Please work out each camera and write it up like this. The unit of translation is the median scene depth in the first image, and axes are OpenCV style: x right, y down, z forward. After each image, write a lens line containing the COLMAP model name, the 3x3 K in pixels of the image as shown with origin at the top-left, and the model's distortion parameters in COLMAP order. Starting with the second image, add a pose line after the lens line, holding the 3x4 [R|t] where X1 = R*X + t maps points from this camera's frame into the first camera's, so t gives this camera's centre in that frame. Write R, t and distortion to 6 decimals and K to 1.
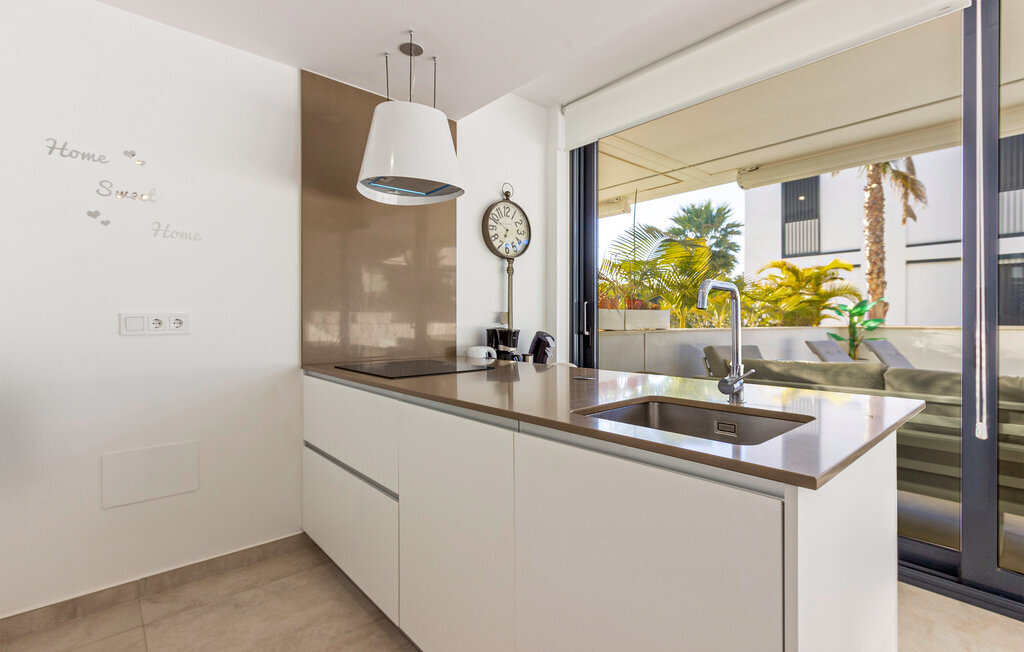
lens RADIAL K [[468.2, 0, 520.6], [0, 468.2, 324.4], [0, 0, 1]] dist [-0.004099, -0.000814]
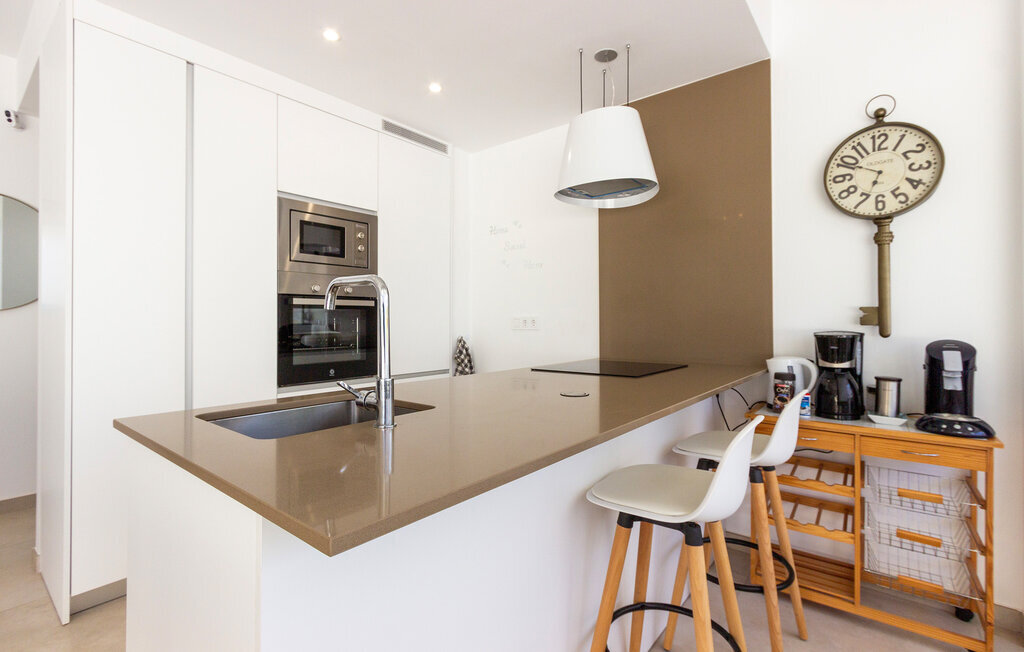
lens RADIAL K [[468.2, 0, 510.1], [0, 468.2, 317.1], [0, 0, 1]] dist [-0.004099, -0.000814]
pose [[0.147269, -0.006703, -0.989074, 0.503049], [-0.005237, 0.999958, -0.007557, -0.005623], [0.989083, 0.006293, 0.147227, 0.436094]]
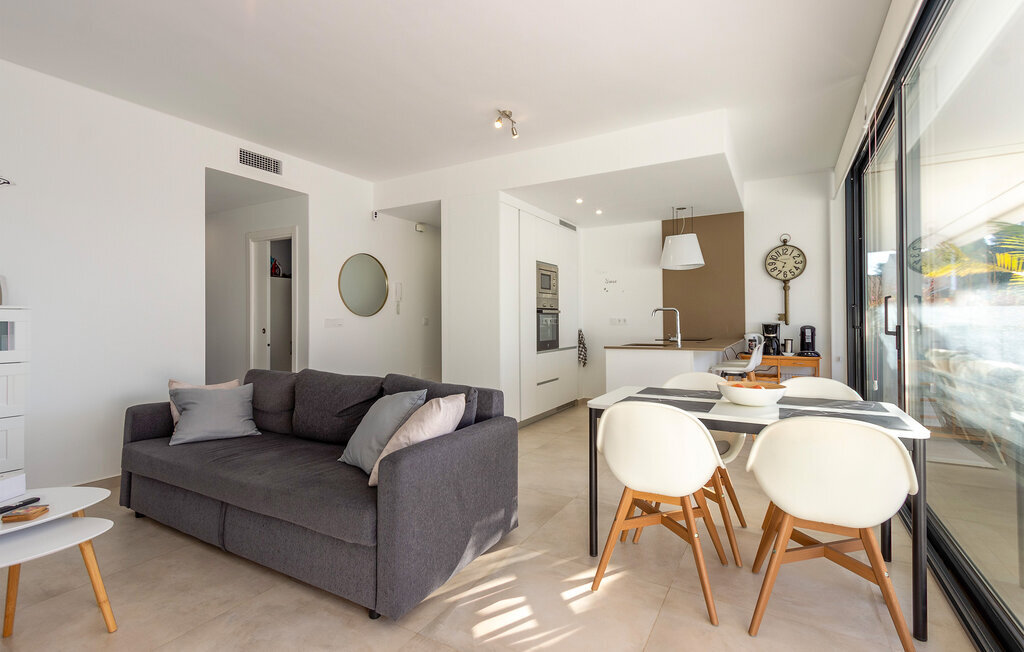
lens RADIAL K [[468.2, 0, 512.4], [0, 468.2, 318.8], [0, 0, 1]] dist [-0.004099, -0.000814]
pose [[0.306399, -0.005822, -0.951886, 1.228629], [0.000891, 0.999983, -0.005829, 0.000556], [0.951903, 0.000938, 0.306398, -0.398838]]
